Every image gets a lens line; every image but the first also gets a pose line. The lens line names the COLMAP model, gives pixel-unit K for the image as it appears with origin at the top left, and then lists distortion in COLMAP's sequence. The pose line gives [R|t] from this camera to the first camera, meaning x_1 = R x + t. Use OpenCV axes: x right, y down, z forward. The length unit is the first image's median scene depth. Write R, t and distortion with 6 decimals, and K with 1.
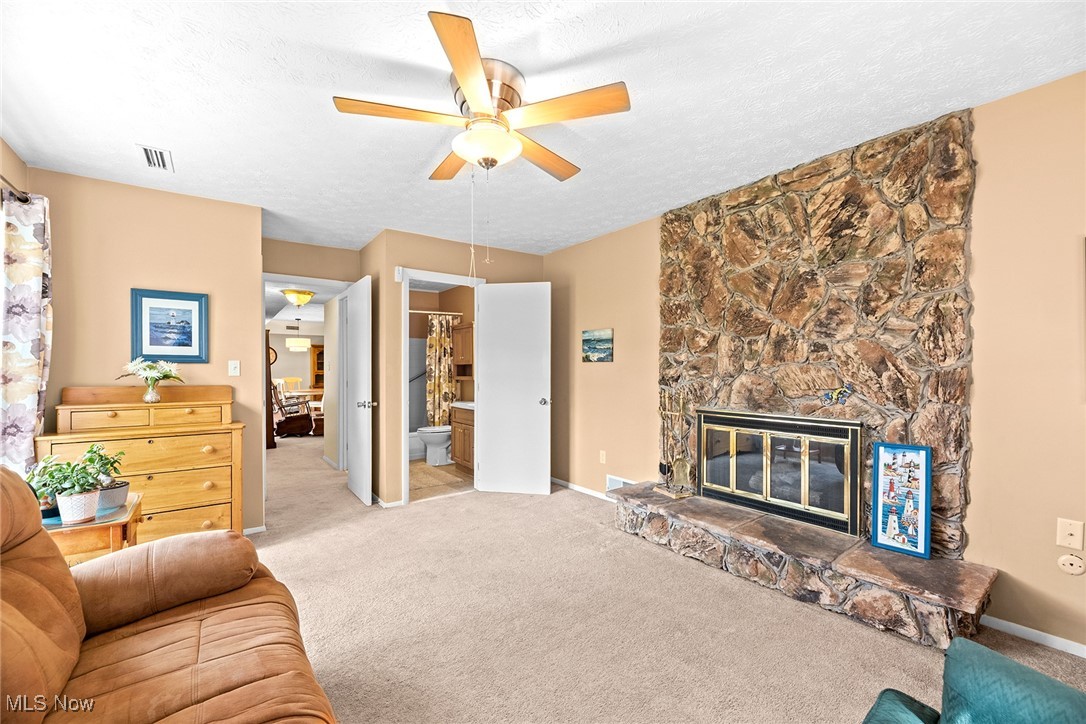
lens RADIAL K [[458.6, 0, 547.5], [0, 458.6, 372.9], [0, 0, 1]] dist [-0.000342, -0.000195]
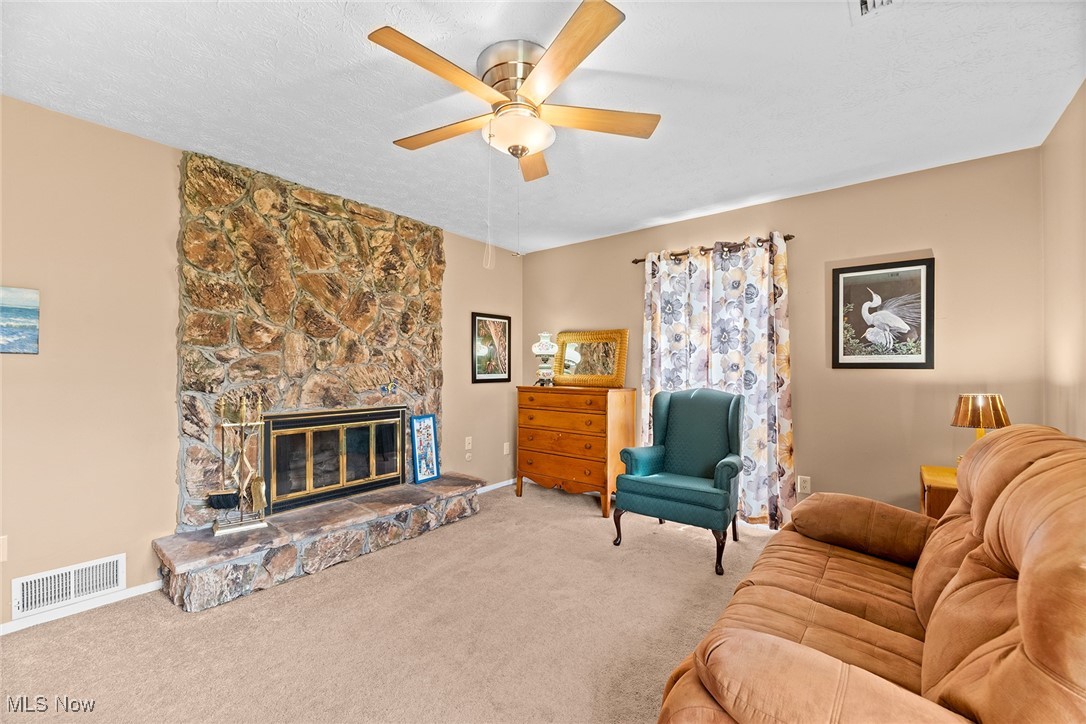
lens RADIAL K [[445.9, 0, 546.7], [0, 445.9, 367.8], [0, 0, 1]] dist [0.001360, -0.000589]
pose [[-0.274319, 0.004484, 0.961628, -0.694892], [0.006657, 0.999974, -0.002763, -0.004803], [-0.961616, 0.005644, -0.274342, 0.808053]]
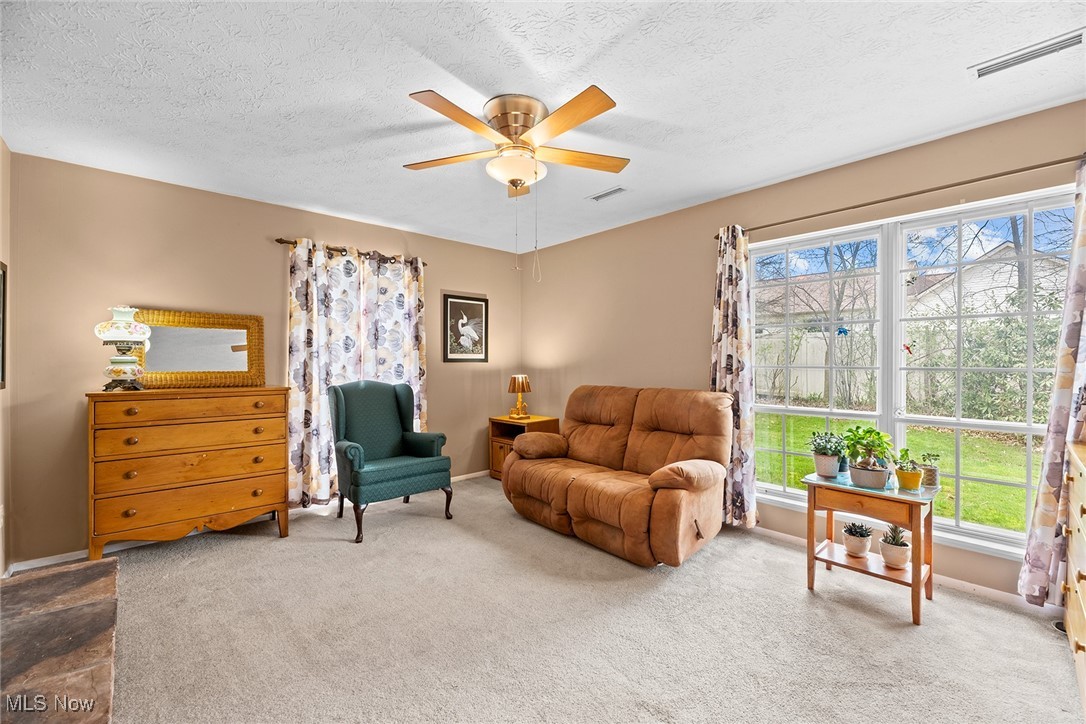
lens RADIAL K [[446.4, 0, 543.0], [0, 446.4, 362.0], [0, 0, 1]] dist [-0.002504, -0.000854]
pose [[-0.995300, 0.003485, -0.096781, -0.058538], [0.002774, 0.999968, 0.007480, -0.013514], [0.096804, 0.007176, -0.995278, 1.421038]]
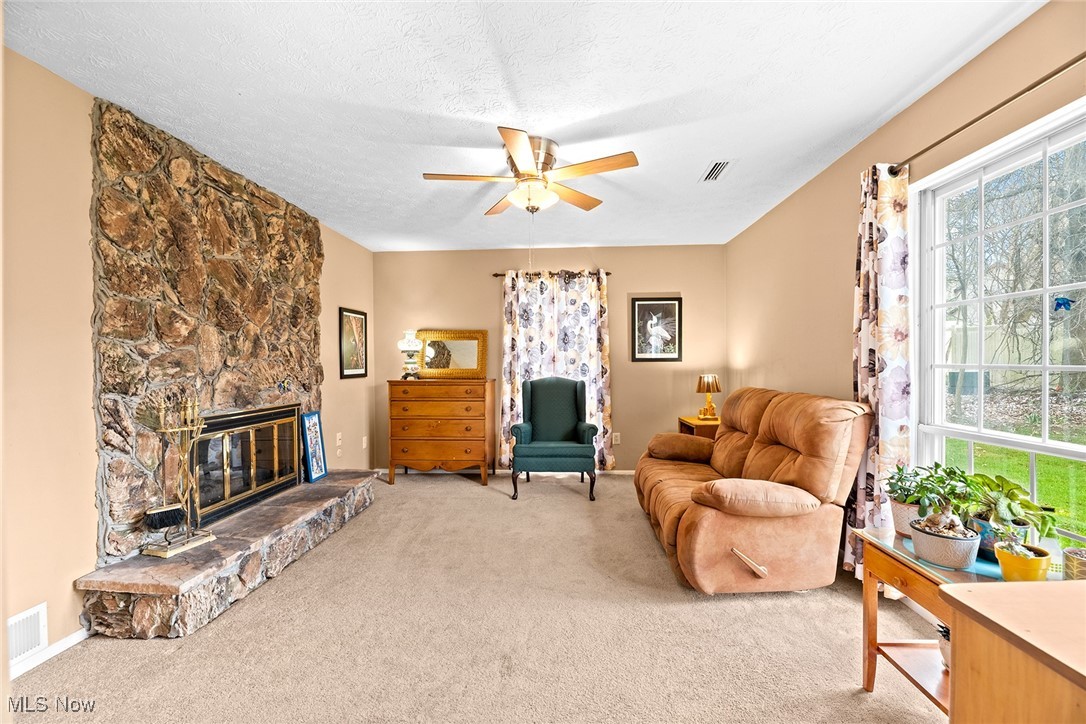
lens RADIAL K [[445.9, 0, 546.7], [0, 445.9, 367.8], [0, 0, 1]] dist [0.001360, -0.000589]
pose [[-0.774882, 0.000379, 0.632106, -0.661432], [0.013579, 0.999779, 0.016047, -0.009951], [-0.631960, 0.021018, -0.774716, 1.337942]]
